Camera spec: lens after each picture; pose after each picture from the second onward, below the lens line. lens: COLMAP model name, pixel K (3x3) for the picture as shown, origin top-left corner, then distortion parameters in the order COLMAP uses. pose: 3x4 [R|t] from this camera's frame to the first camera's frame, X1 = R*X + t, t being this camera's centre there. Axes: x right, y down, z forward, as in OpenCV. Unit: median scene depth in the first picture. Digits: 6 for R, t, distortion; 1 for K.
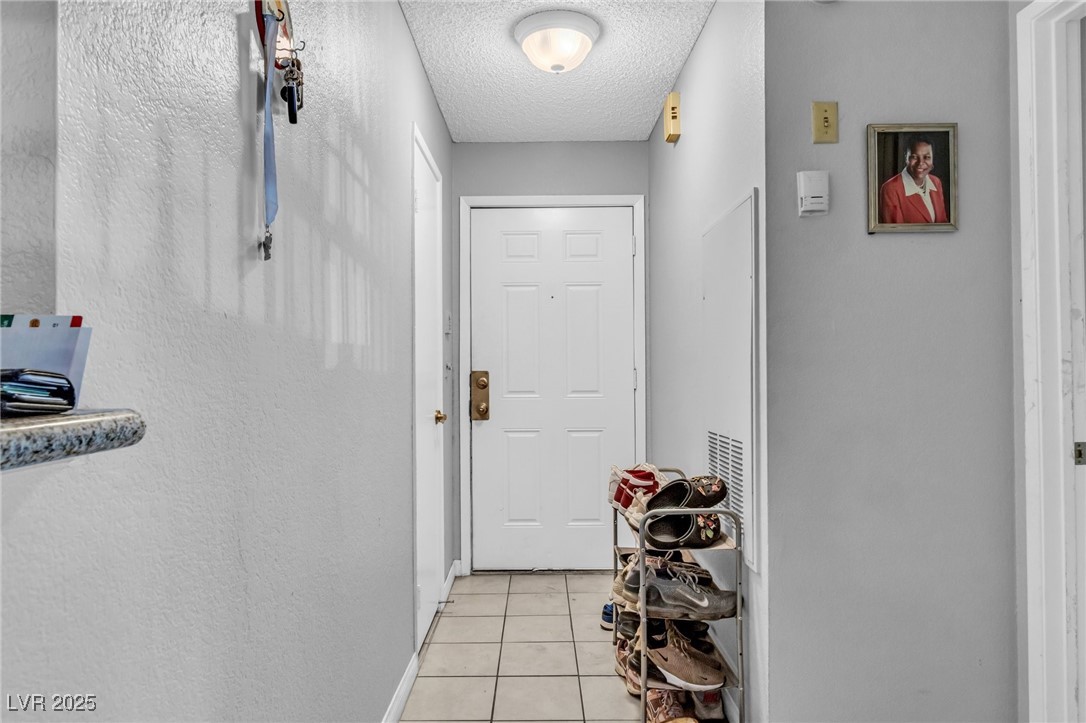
lens RADIAL K [[577.9, 0, 542.5], [0, 577.9, 349.0], [0, 0, 1]] dist [-0.000839, 0.001266]
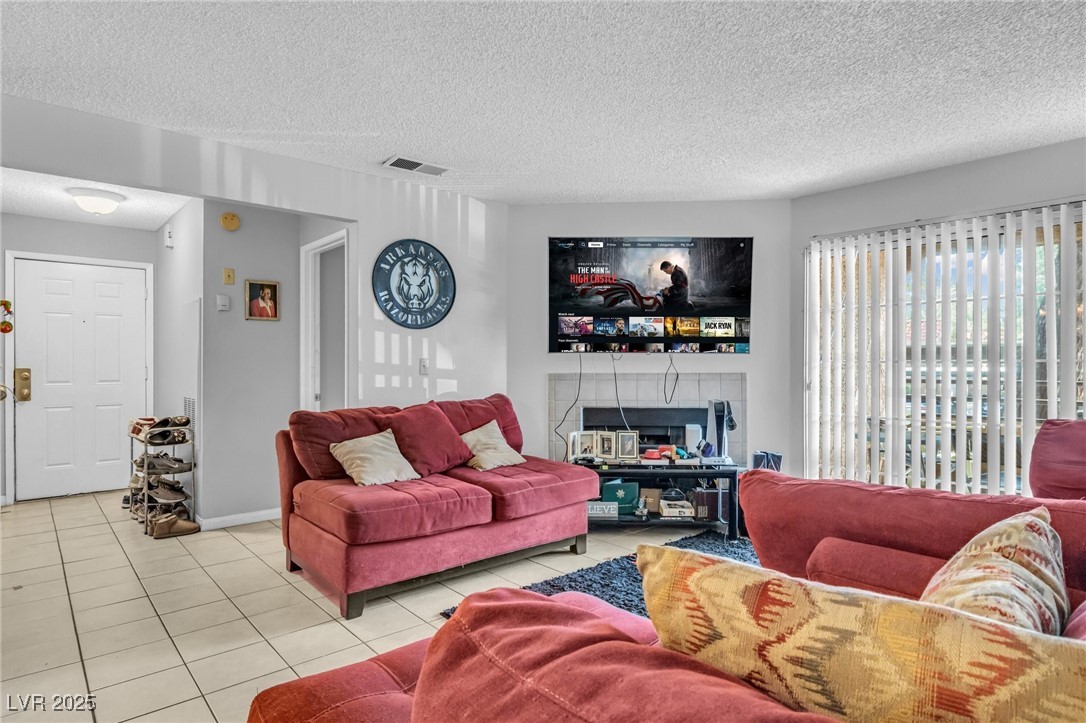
lens RADIAL K [[601.0, 0, 543.0], [0, 601.0, 361.5], [0, 0, 1]] dist [0.005037, 0.002496]
pose [[0.748768, 0.001465, 0.662831, -0.231219], [-0.029796, 0.999061, 0.031451, -0.117827], [-0.662163, -0.043299, 0.748108, -1.801658]]
